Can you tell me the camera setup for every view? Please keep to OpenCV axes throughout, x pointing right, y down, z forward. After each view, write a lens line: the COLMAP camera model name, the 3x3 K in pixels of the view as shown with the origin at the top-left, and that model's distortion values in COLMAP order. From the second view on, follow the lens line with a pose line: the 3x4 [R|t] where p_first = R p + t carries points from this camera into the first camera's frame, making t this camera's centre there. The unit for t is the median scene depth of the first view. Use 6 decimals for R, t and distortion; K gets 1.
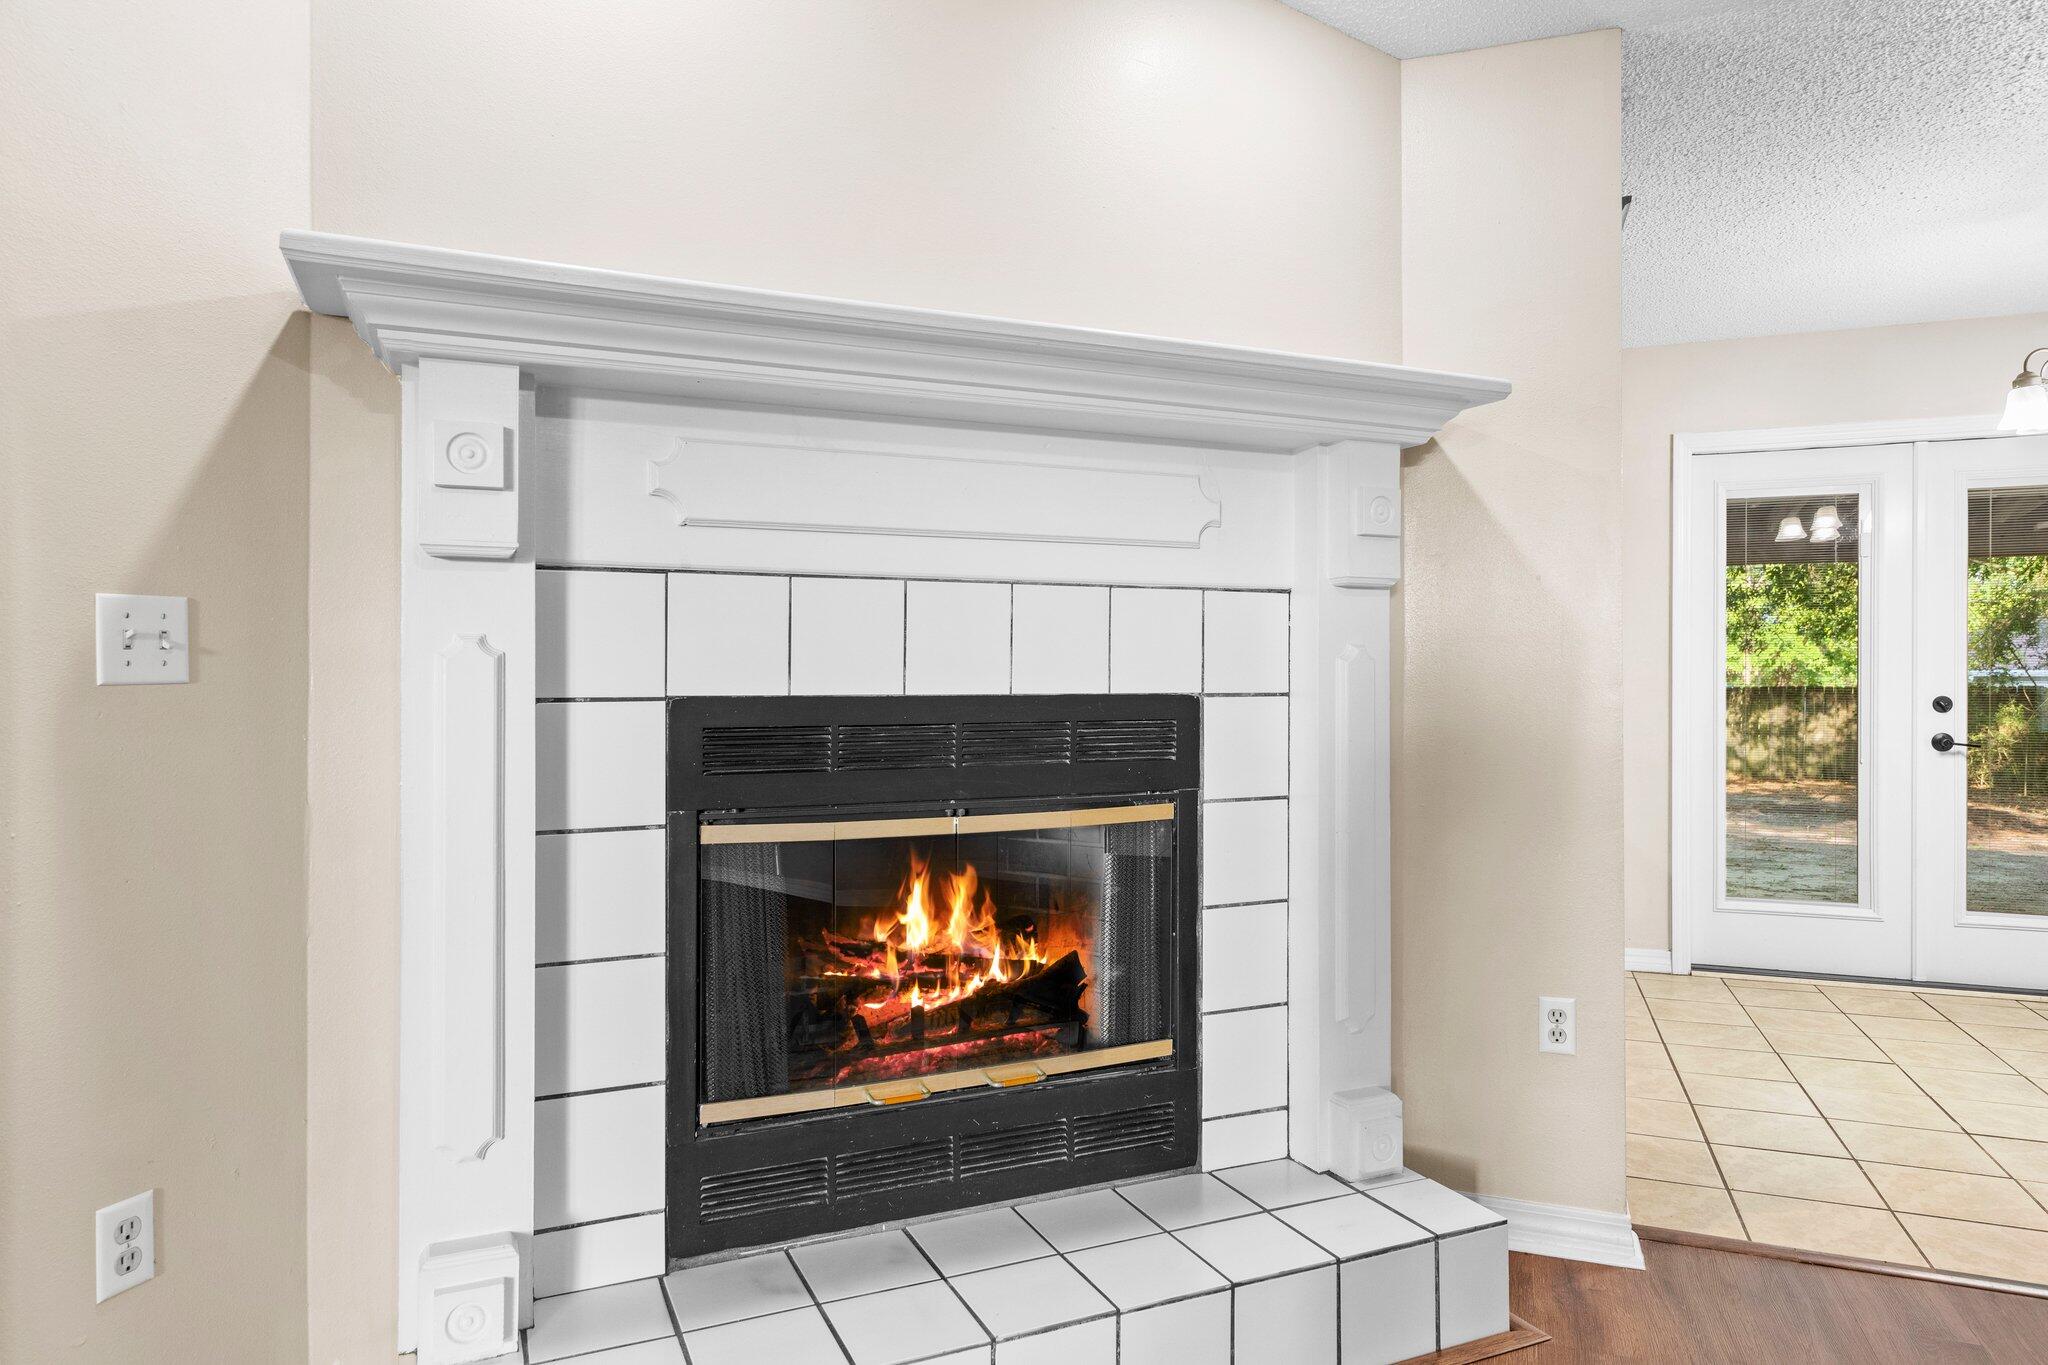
lens RADIAL K [[1269.8, 0, 1017.9], [0, 1269.8, 656.6], [0, 0, 1]] dist [-0.001906, 0.001434]
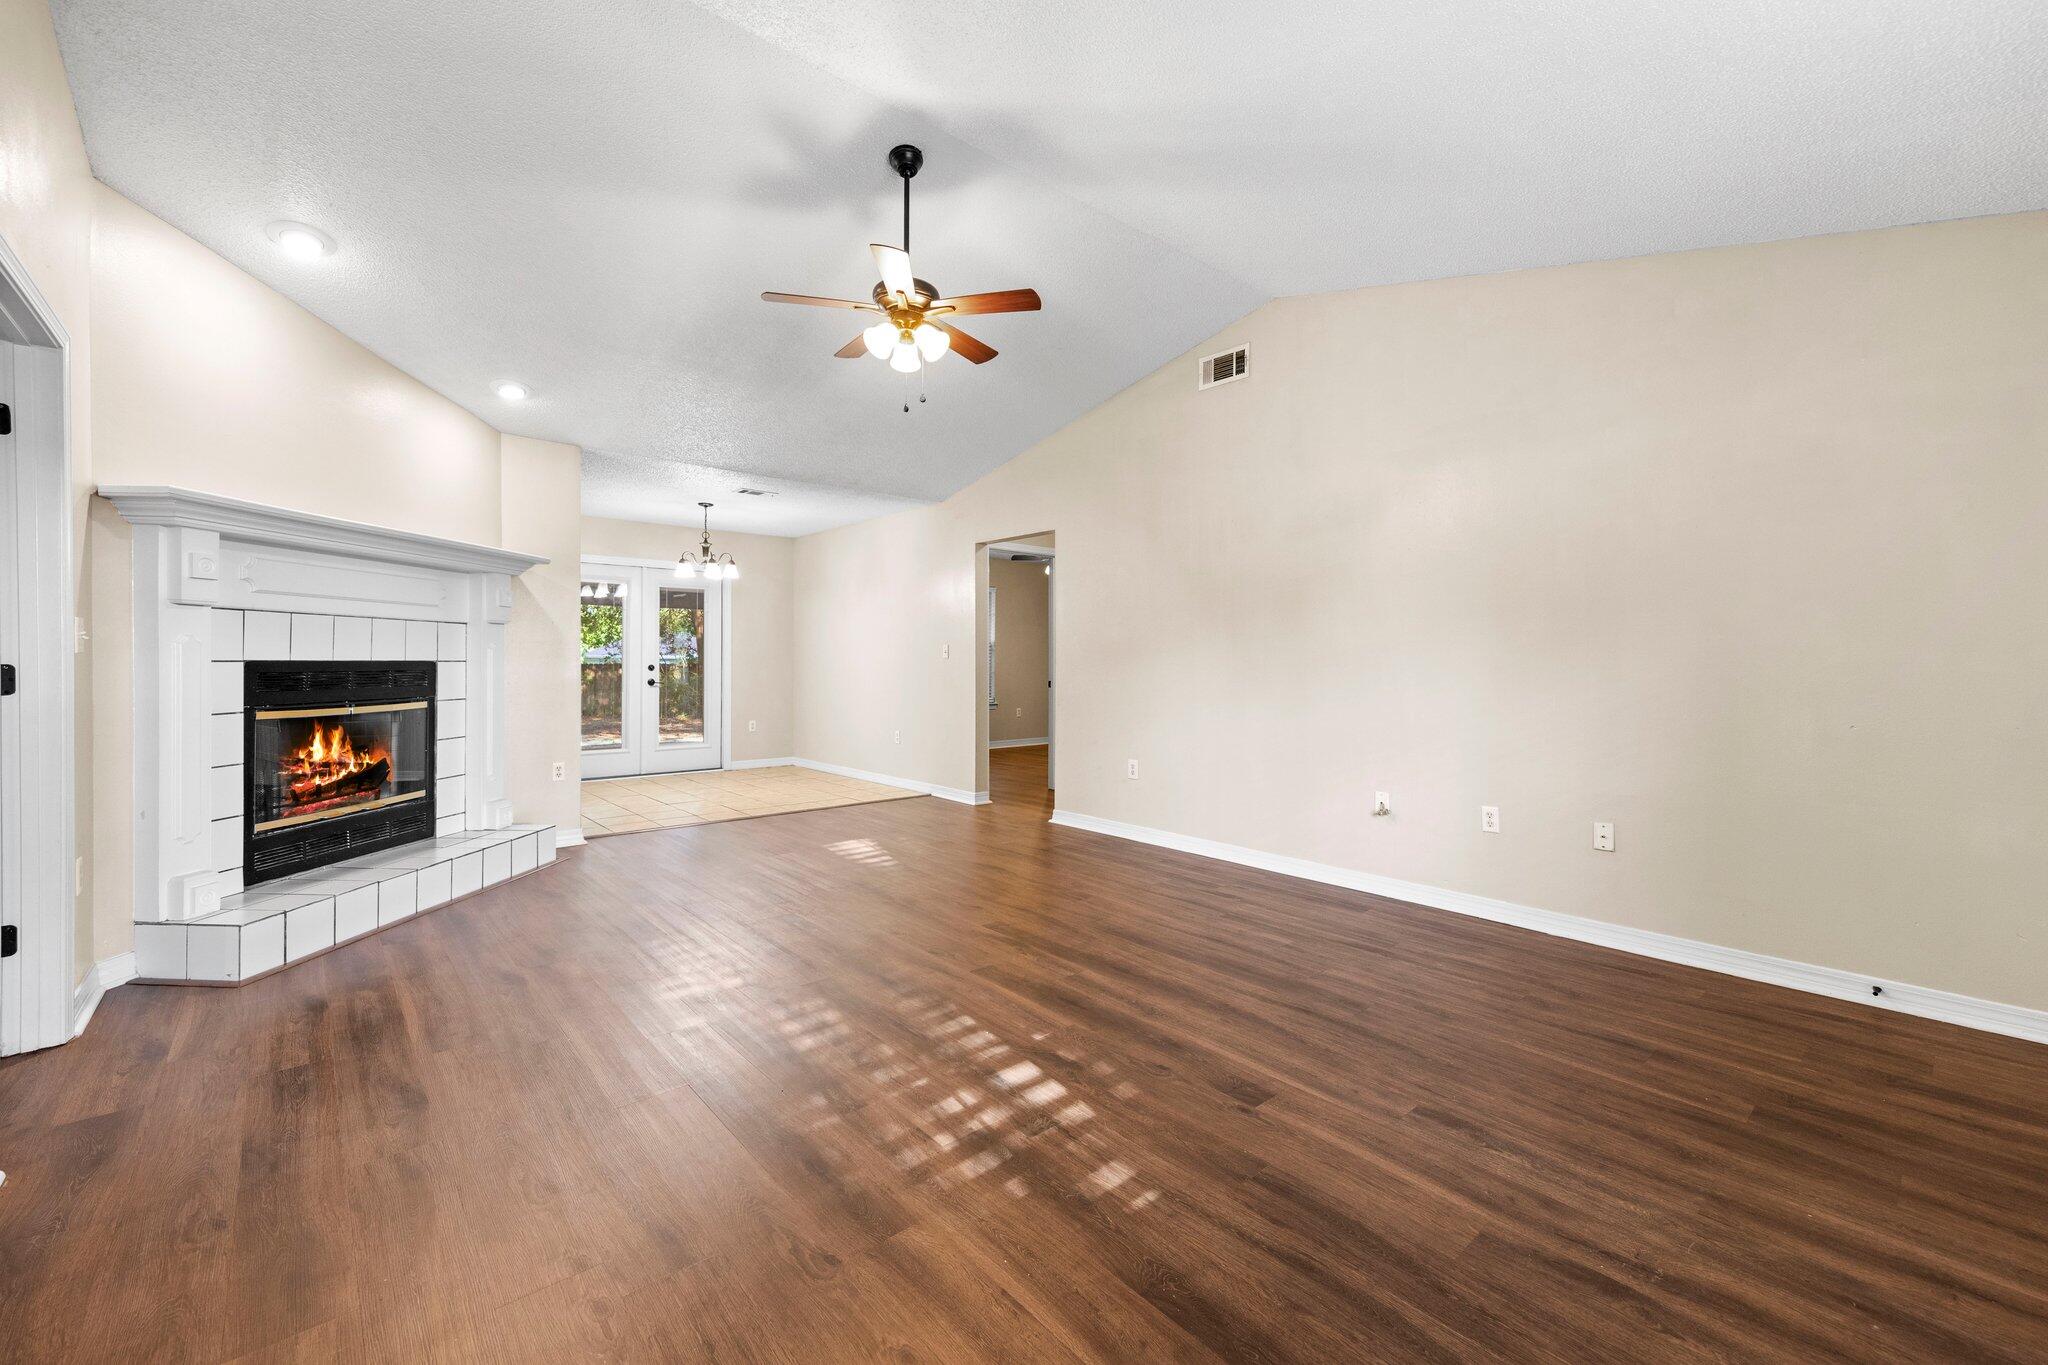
lens RADIAL K [[820.5, 0, 994.6], [0, 820.5, 666.8], [0, 0, 1]] dist [0.011092, 0.000552]
pose [[0.487135, 0.001084, 0.873326, -0.895610], [-0.025866, 0.999578, 0.013186, -0.013686], [-0.872944, -0.029013, 0.486958, -0.979832]]
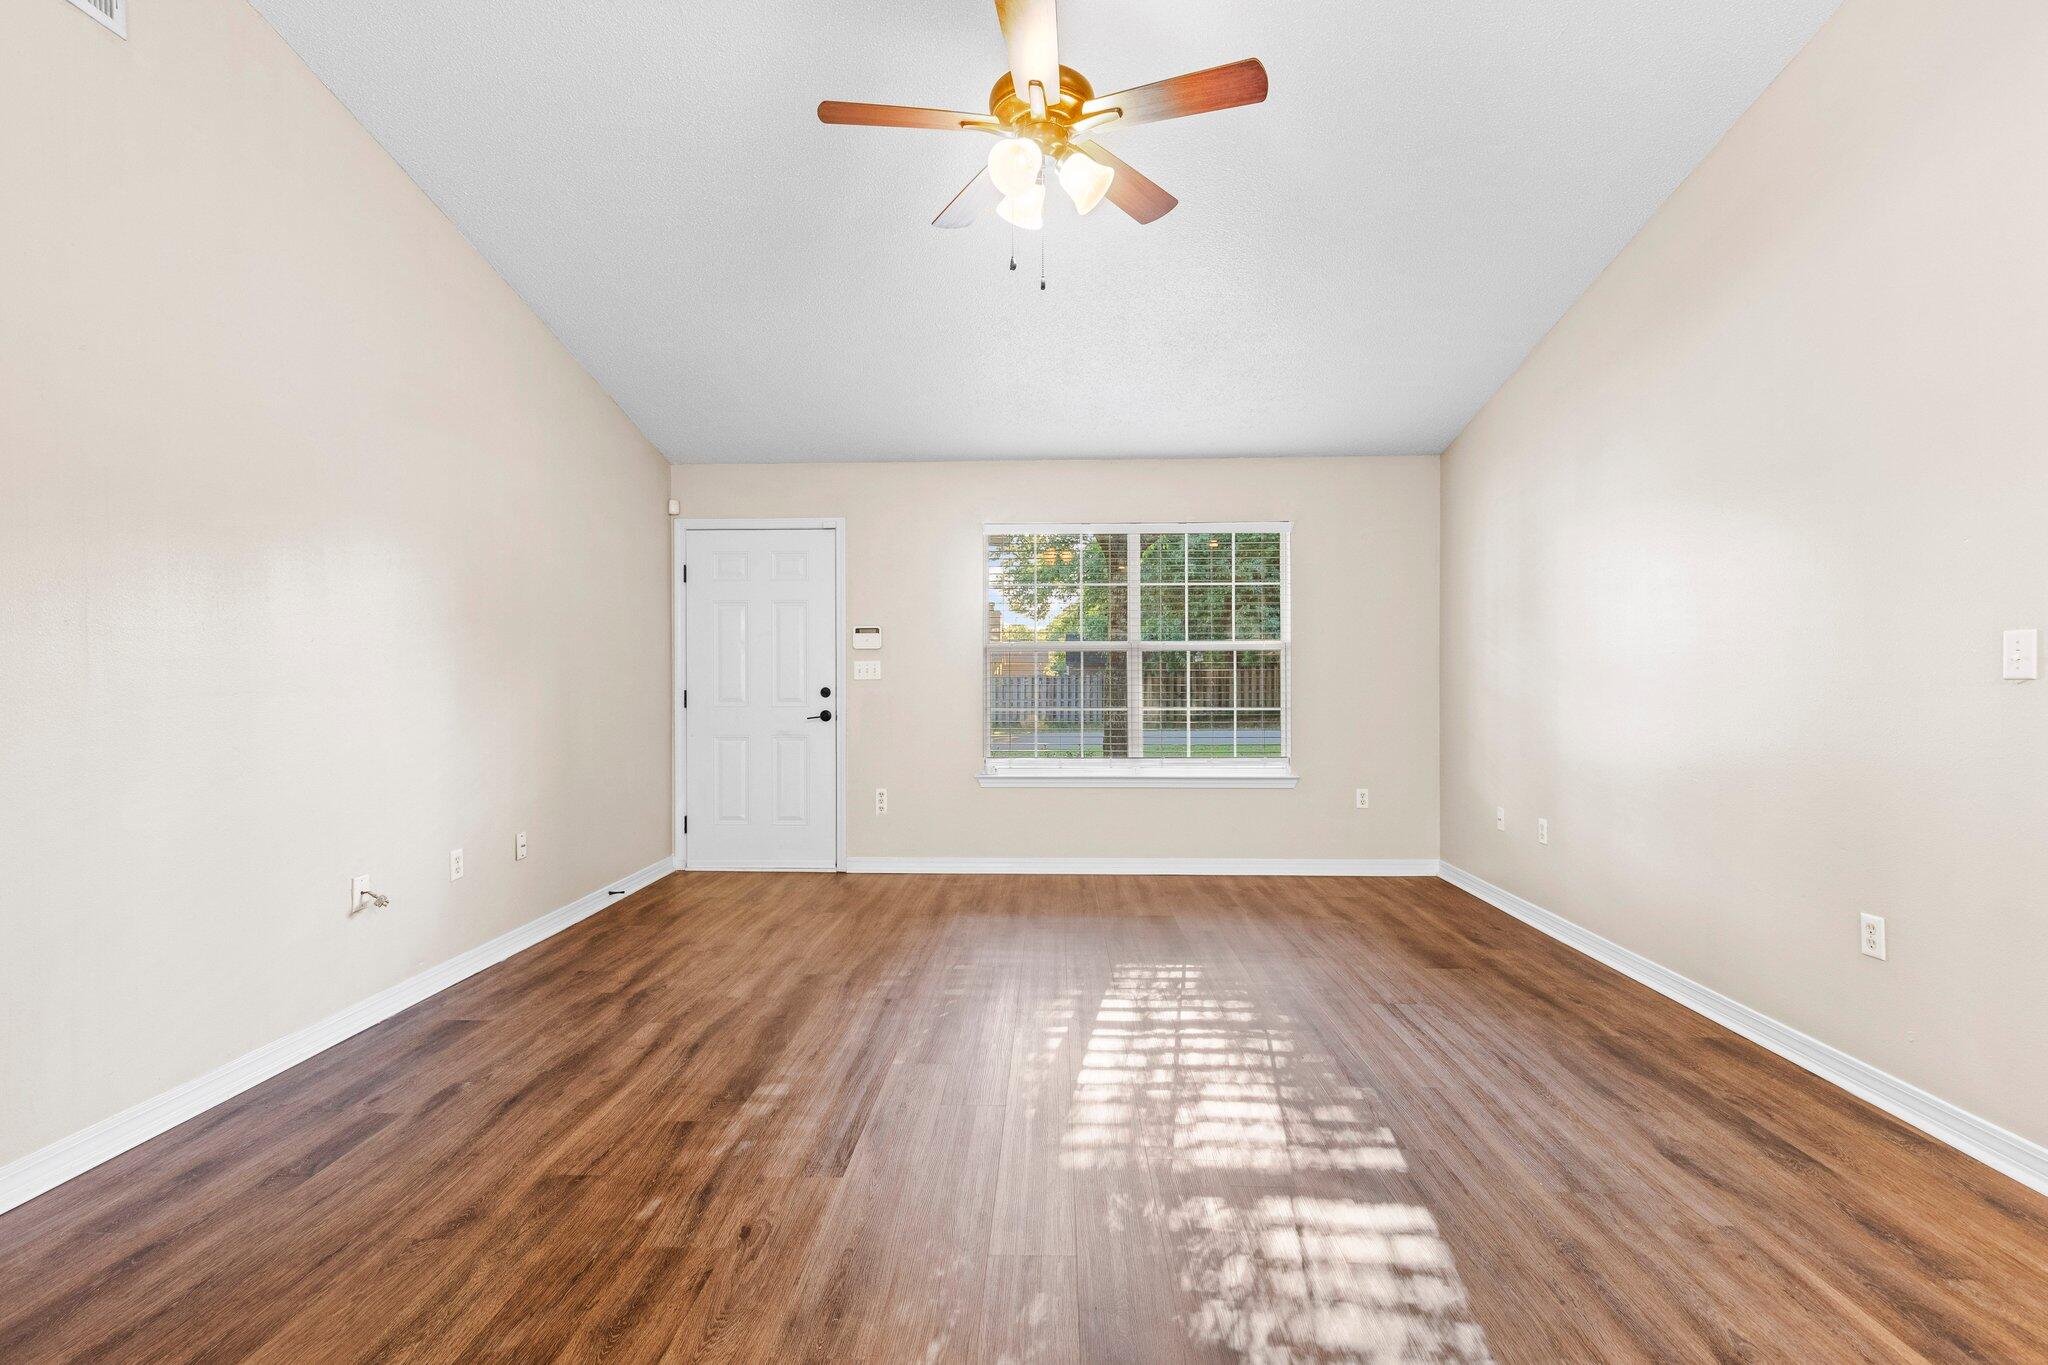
lens RADIAL K [[946.8, 0, 1036.5], [0, 946.8, 682.0], [0, 0, 1]] dist [0.009148, -0.000352]
pose [[-0.940234, 0.012274, -0.340307, 0.580659], [0.016493, 0.999819, -0.009509, 0.003824], [0.340128, -0.014553, -0.940266, 0.762070]]
